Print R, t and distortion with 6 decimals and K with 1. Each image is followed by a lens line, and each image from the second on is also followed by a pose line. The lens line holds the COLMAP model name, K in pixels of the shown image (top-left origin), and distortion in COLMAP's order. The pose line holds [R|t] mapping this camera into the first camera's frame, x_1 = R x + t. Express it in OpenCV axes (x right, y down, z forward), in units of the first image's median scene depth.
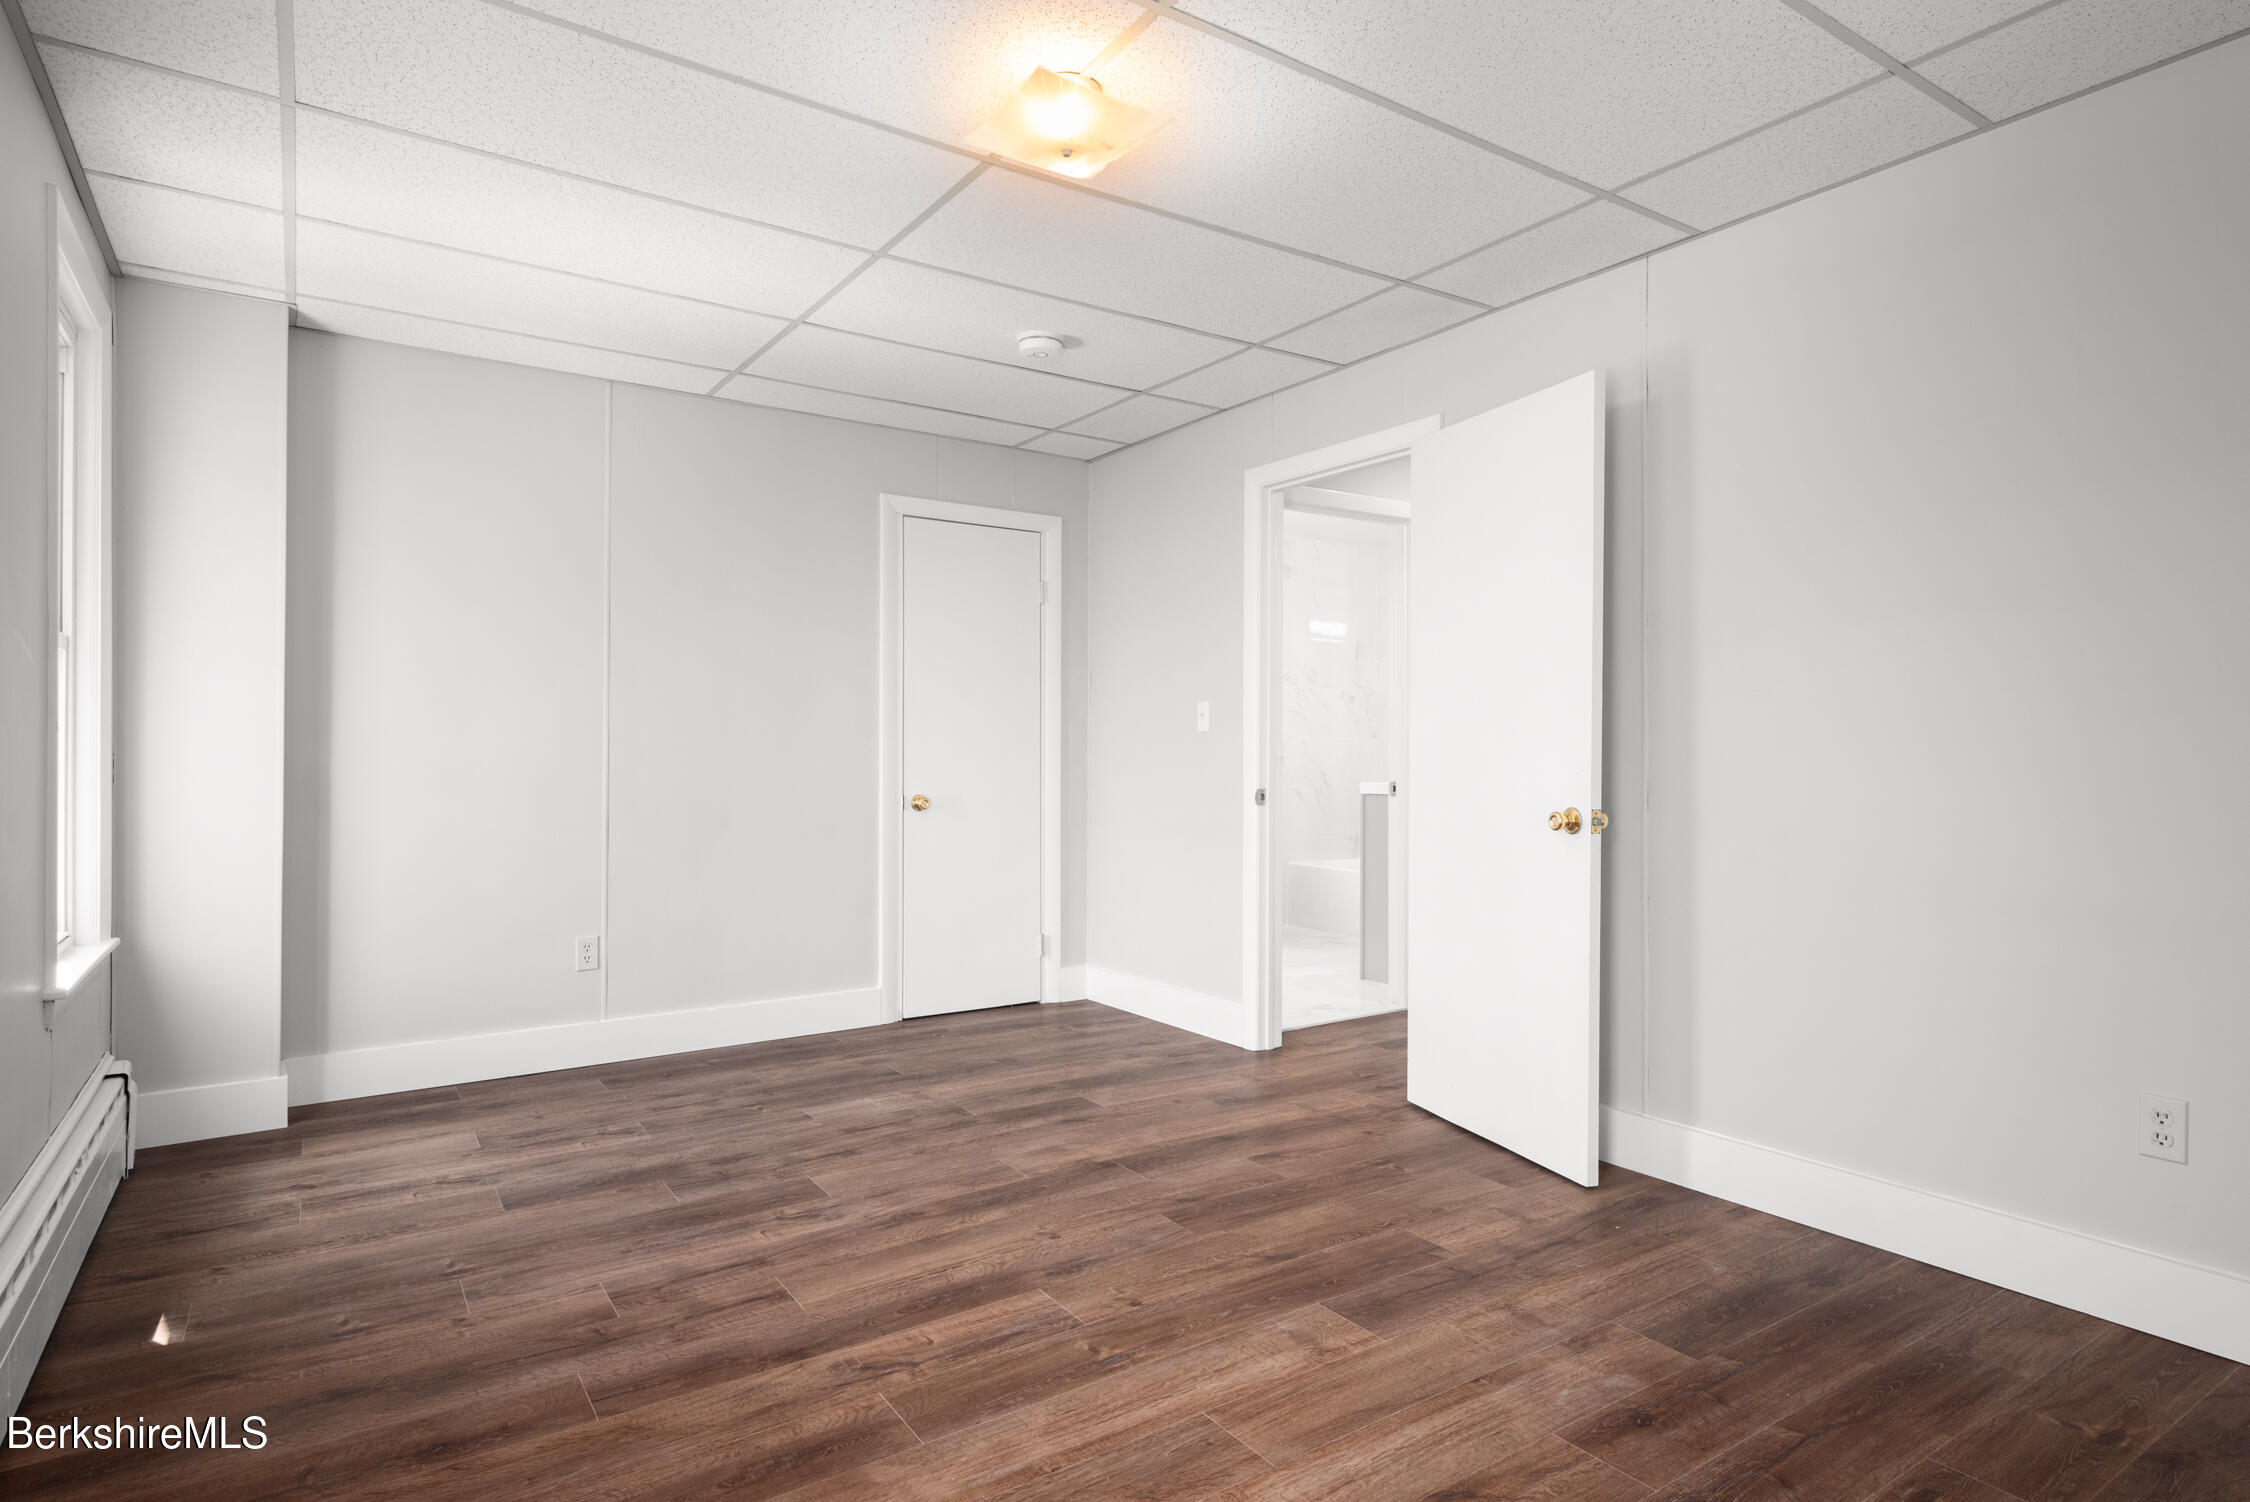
lens RADIAL K [[1226.4, 0, 1135.4], [0, 1226.4, 745.7], [0, 0, 1]] dist [0.001317, -0.001079]
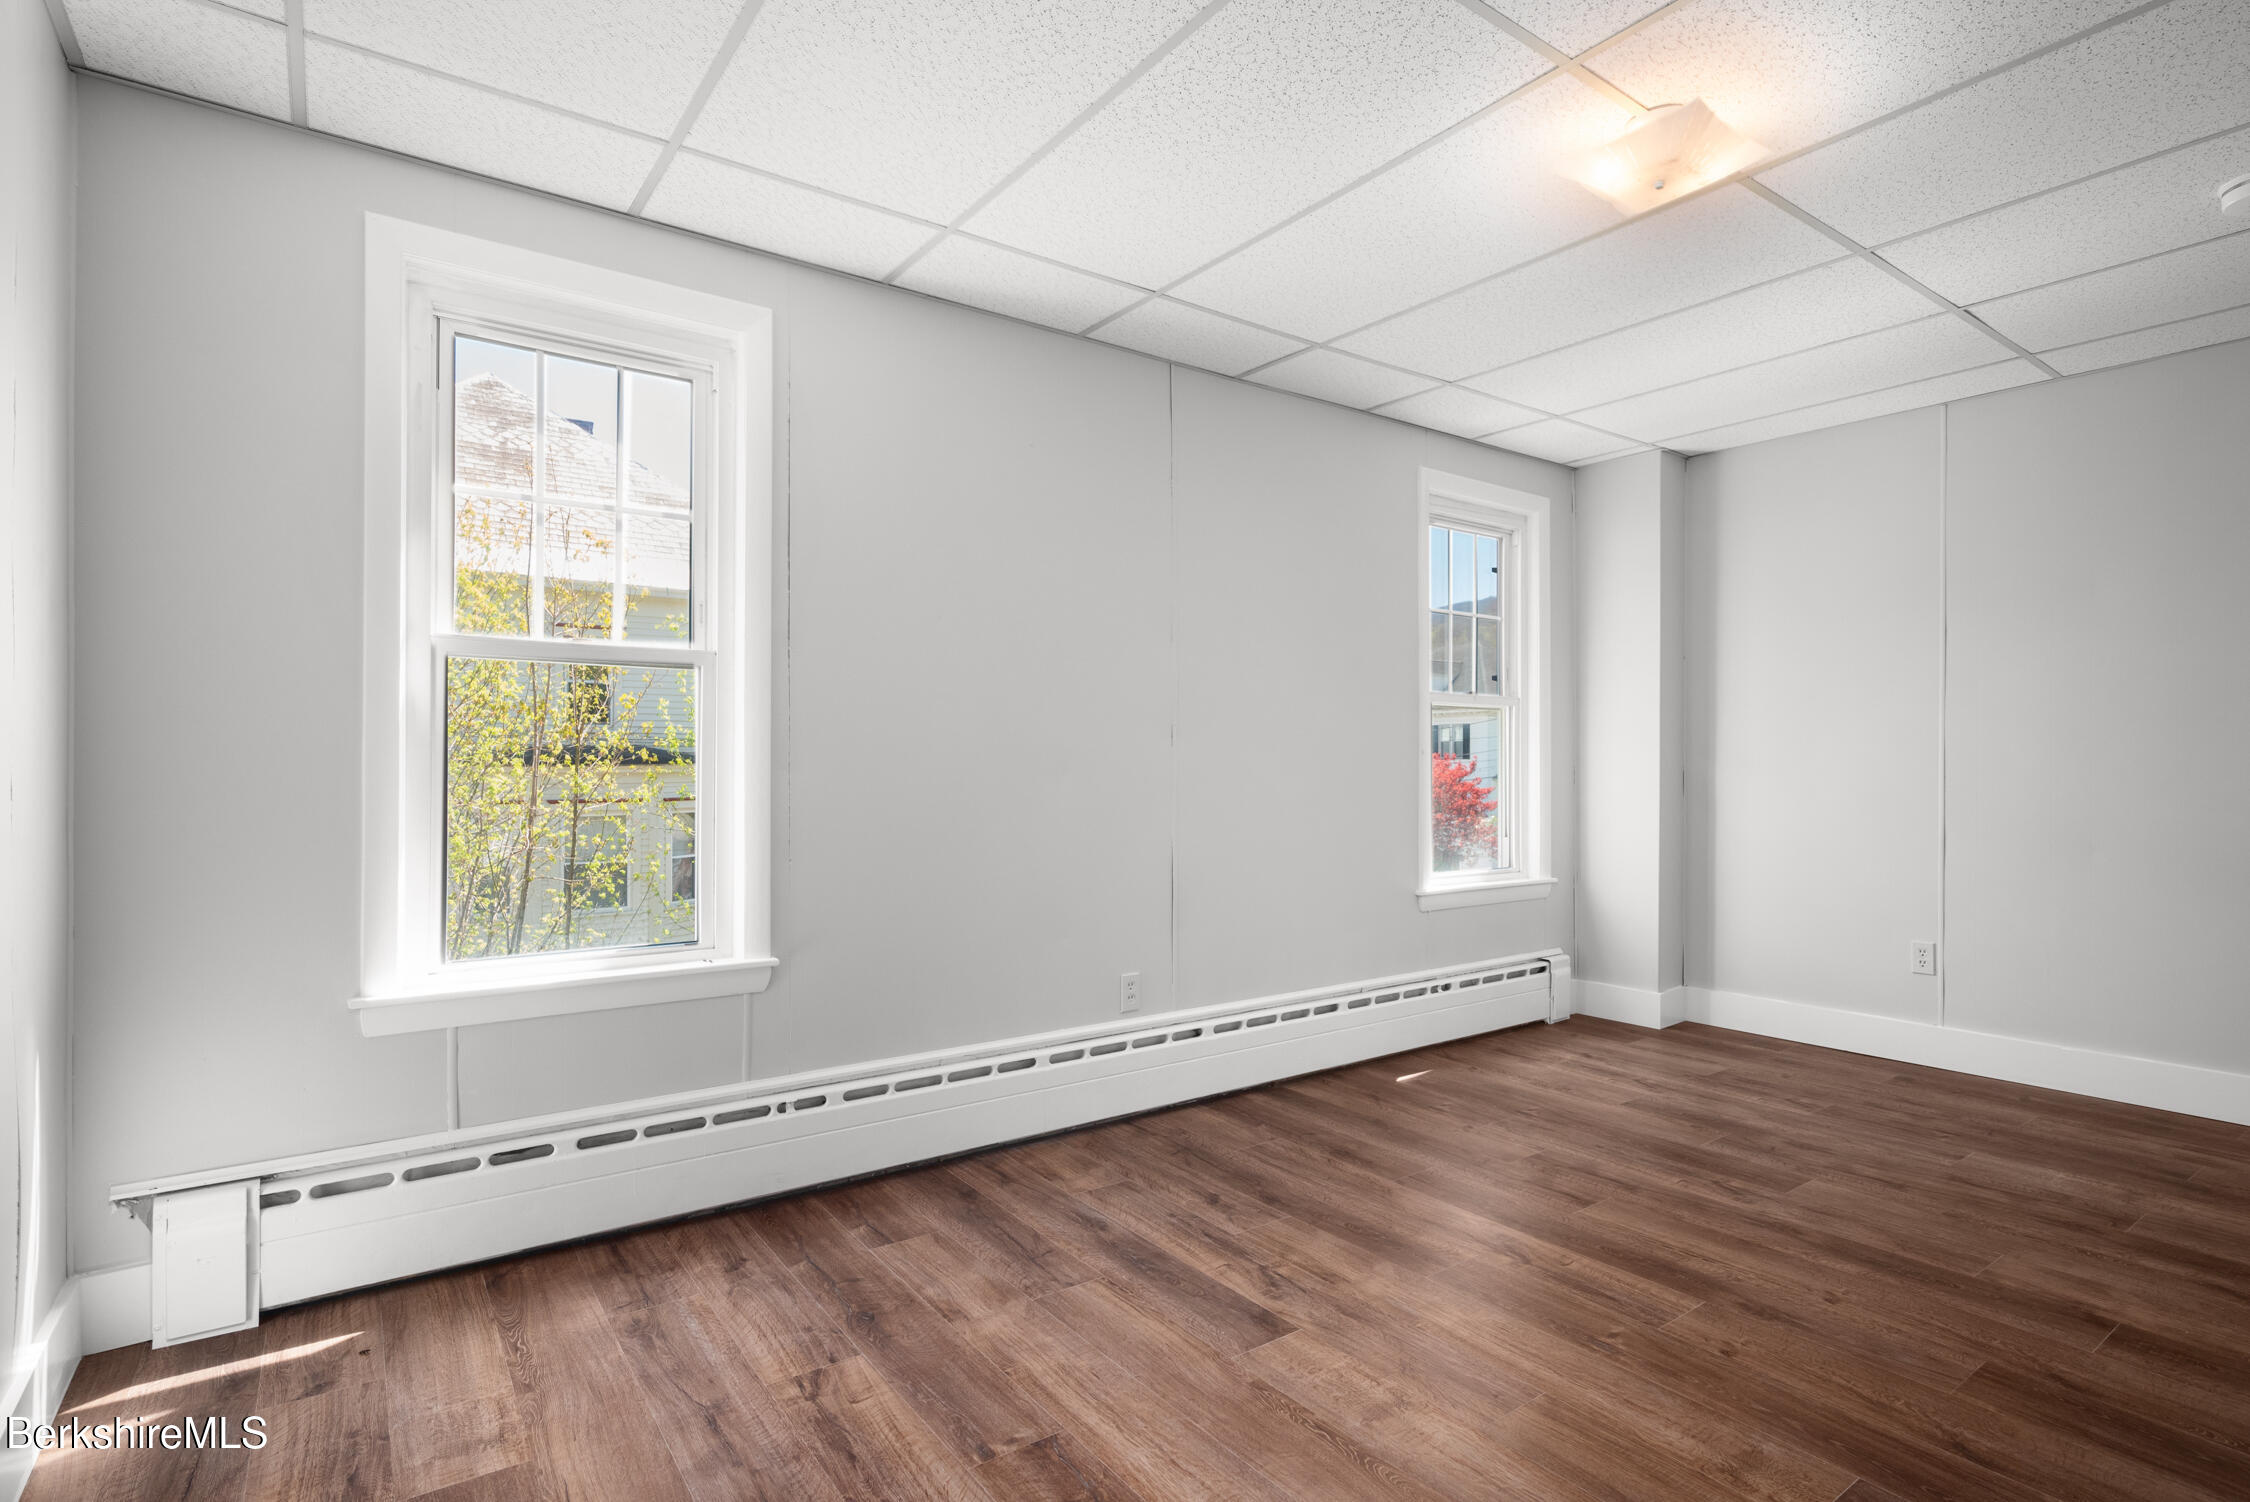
lens RADIAL K [[1126.3, 0, 1134.9], [0, 1126.3, 760.5], [0, 0, 1]] dist [-0.009459, 0.000999]
pose [[0.015255, -0.001432, -0.999883, 0.677642], [0.002862, 0.999995, -0.001389, -0.000071], [0.999880, -0.002840, 0.015259, 0.423644]]
